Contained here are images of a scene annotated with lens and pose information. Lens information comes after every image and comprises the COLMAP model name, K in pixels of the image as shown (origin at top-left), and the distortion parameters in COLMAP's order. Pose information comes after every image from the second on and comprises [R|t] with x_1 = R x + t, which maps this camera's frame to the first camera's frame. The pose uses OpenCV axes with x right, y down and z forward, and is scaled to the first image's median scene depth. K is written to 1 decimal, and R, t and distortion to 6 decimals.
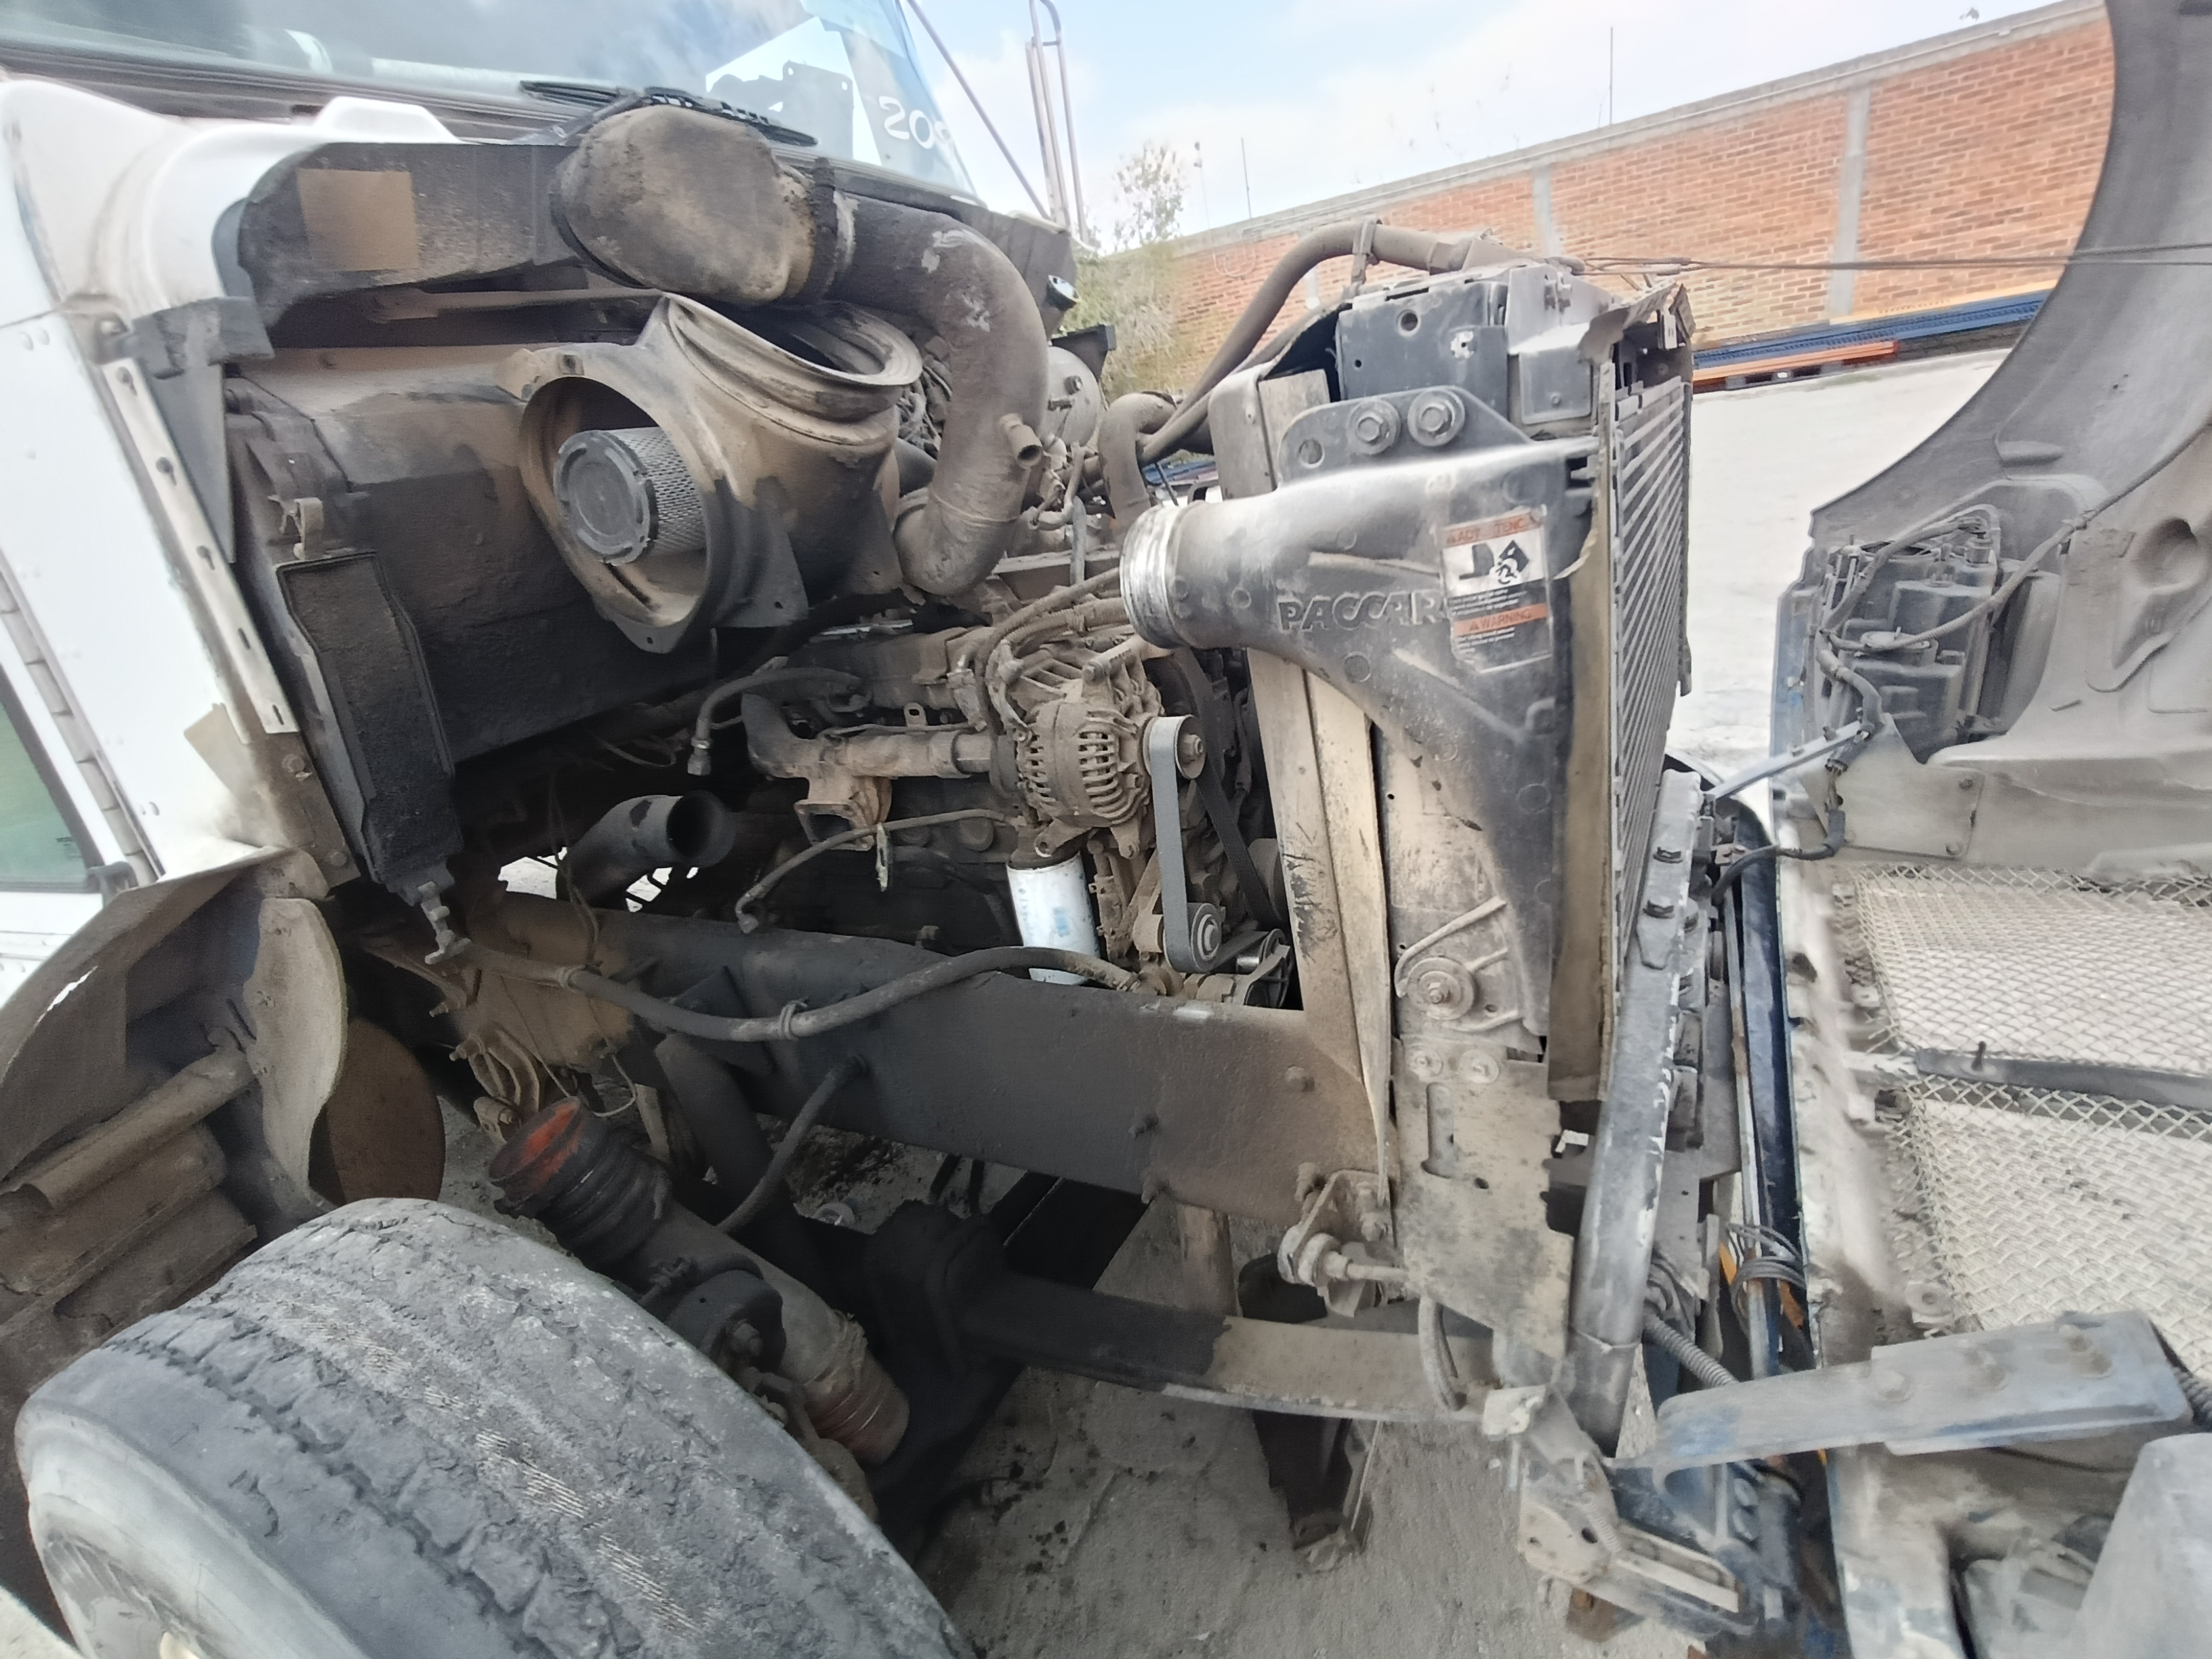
lens RADIAL K [[1070.3, 0, 1138.2], [0, 1070.3, 829.2], [0, 0, 1]] dist [-0.004357, 0.007240]
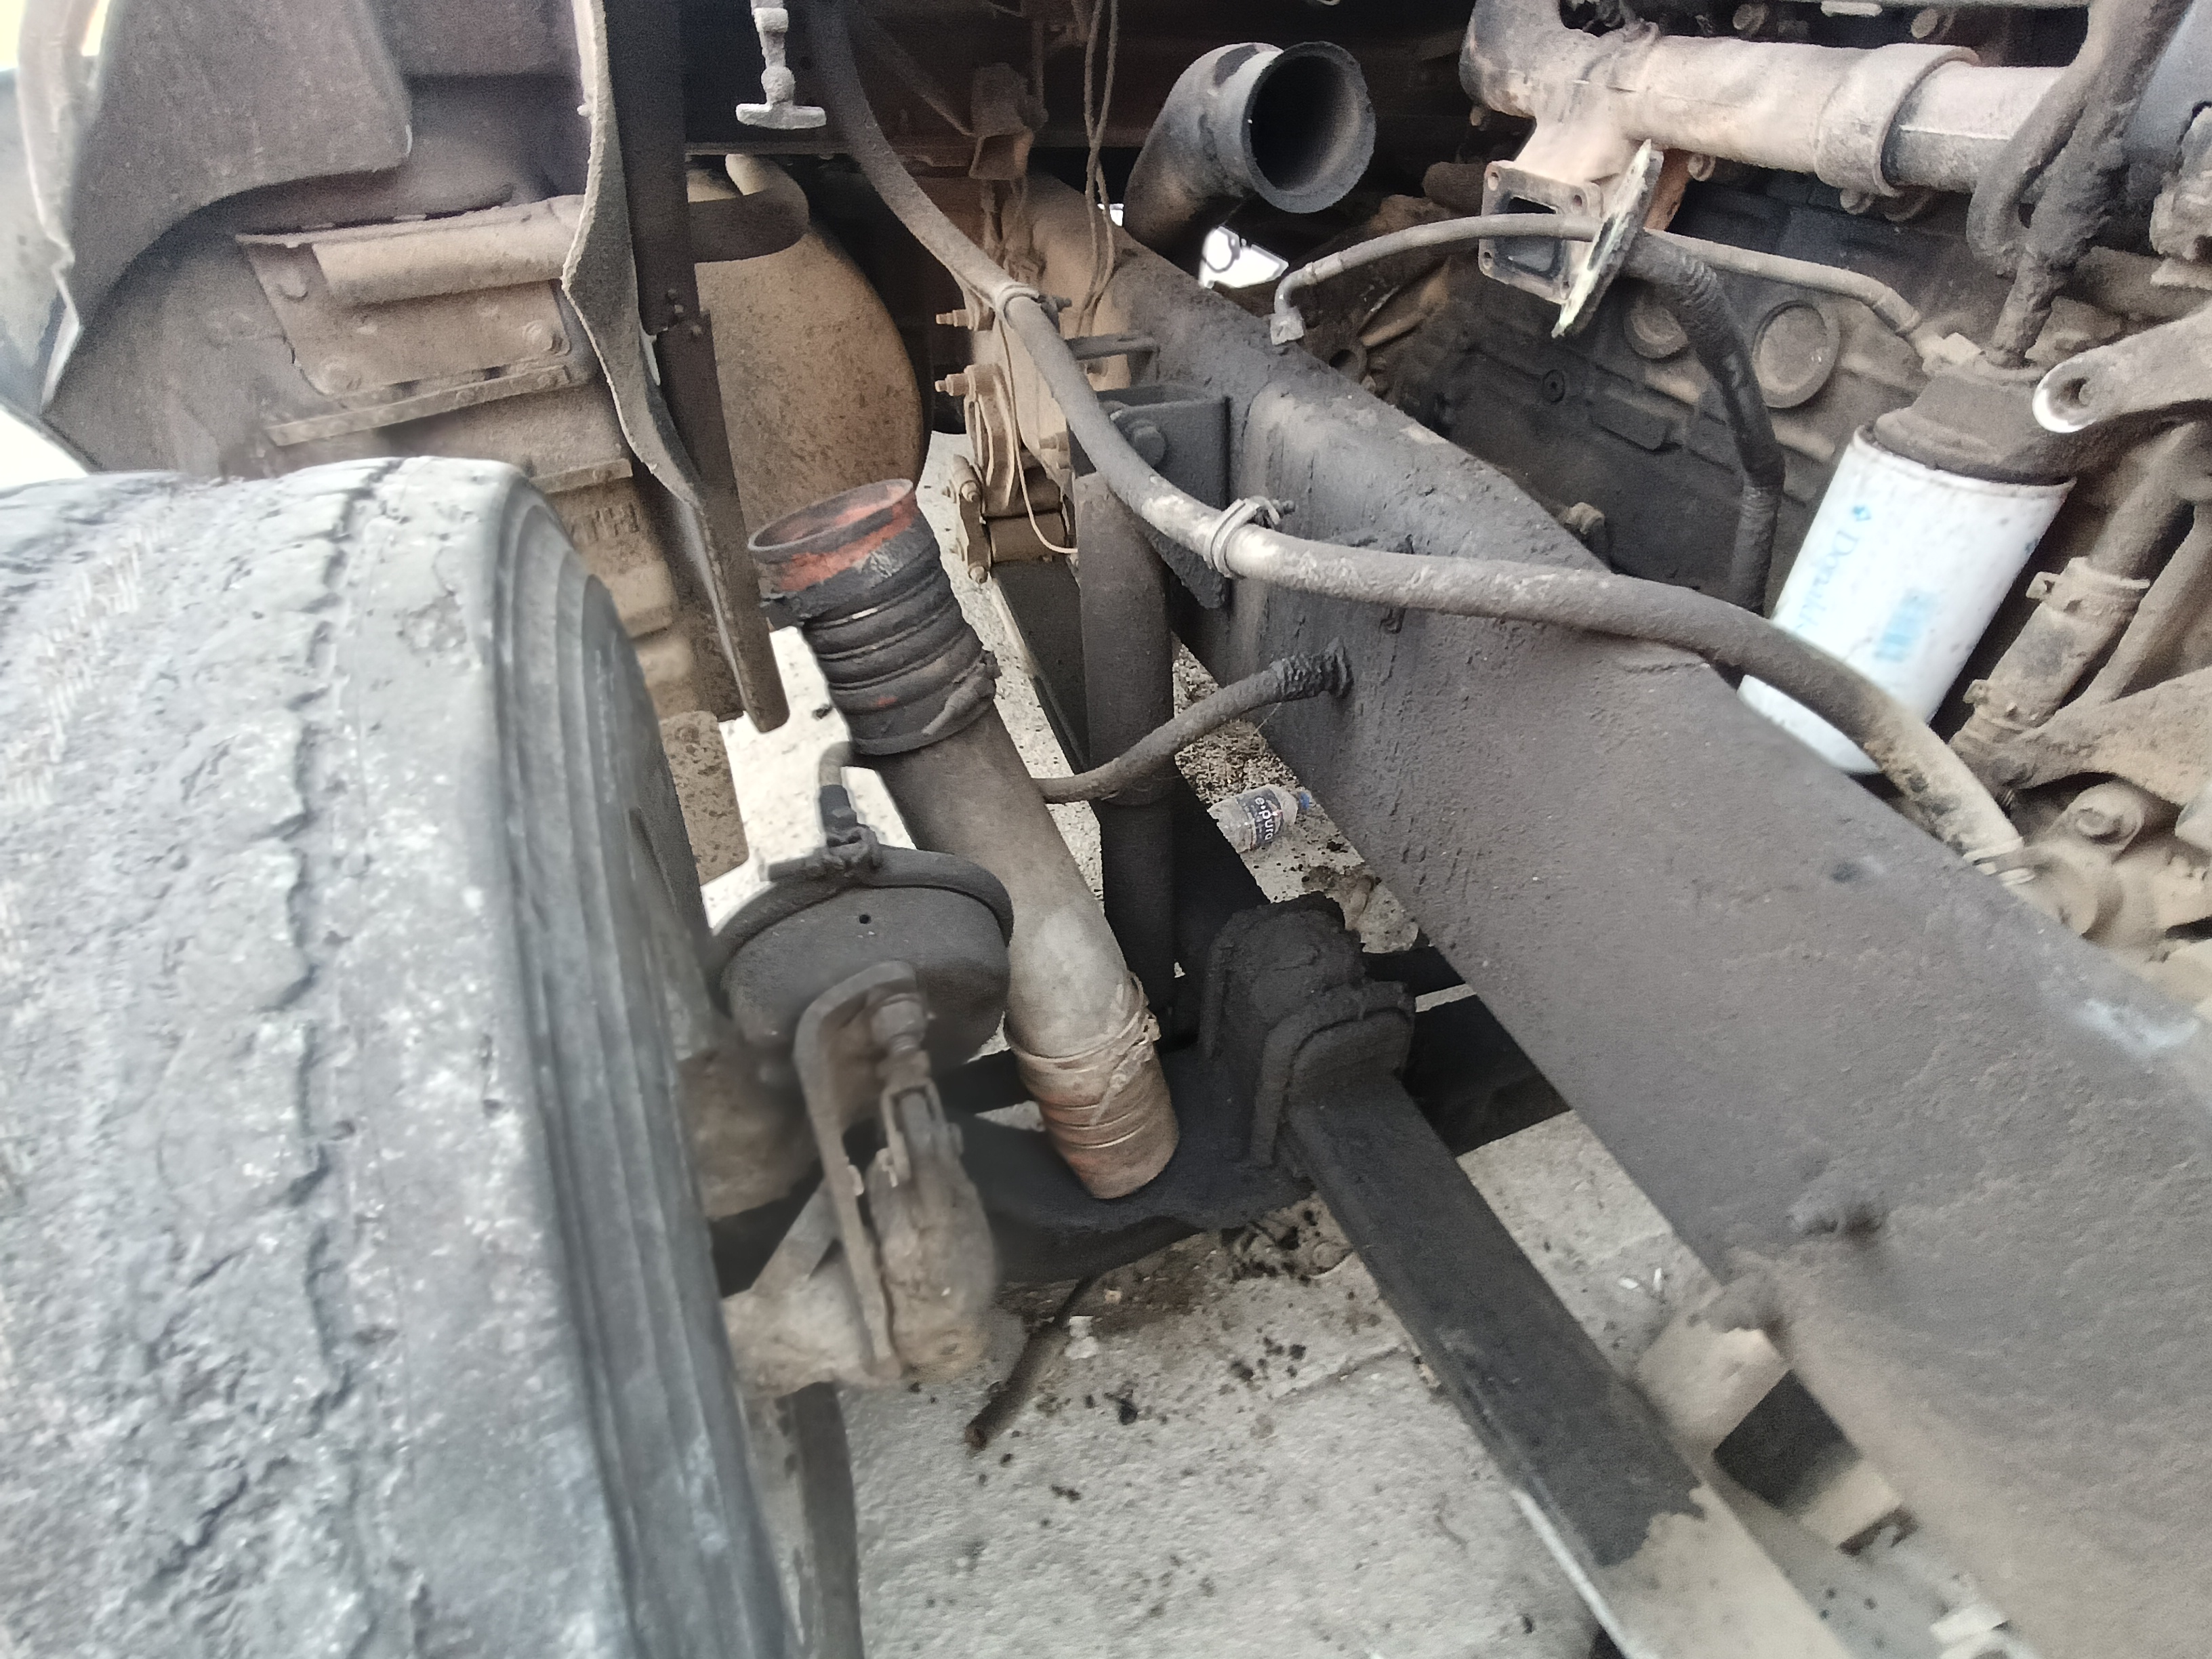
lens RADIAL K [[1070.3, 0, 1175.9], [0, 1070.3, 787.1], [0, 0, 1]] dist [-0.004357, 0.007240]
pose [[0.756777, 0.545573, -0.360052, -0.100135], [-0.387607, 0.818065, 0.424889, 0.071054], [0.526354, -0.181987, 0.830561, 0.506632]]
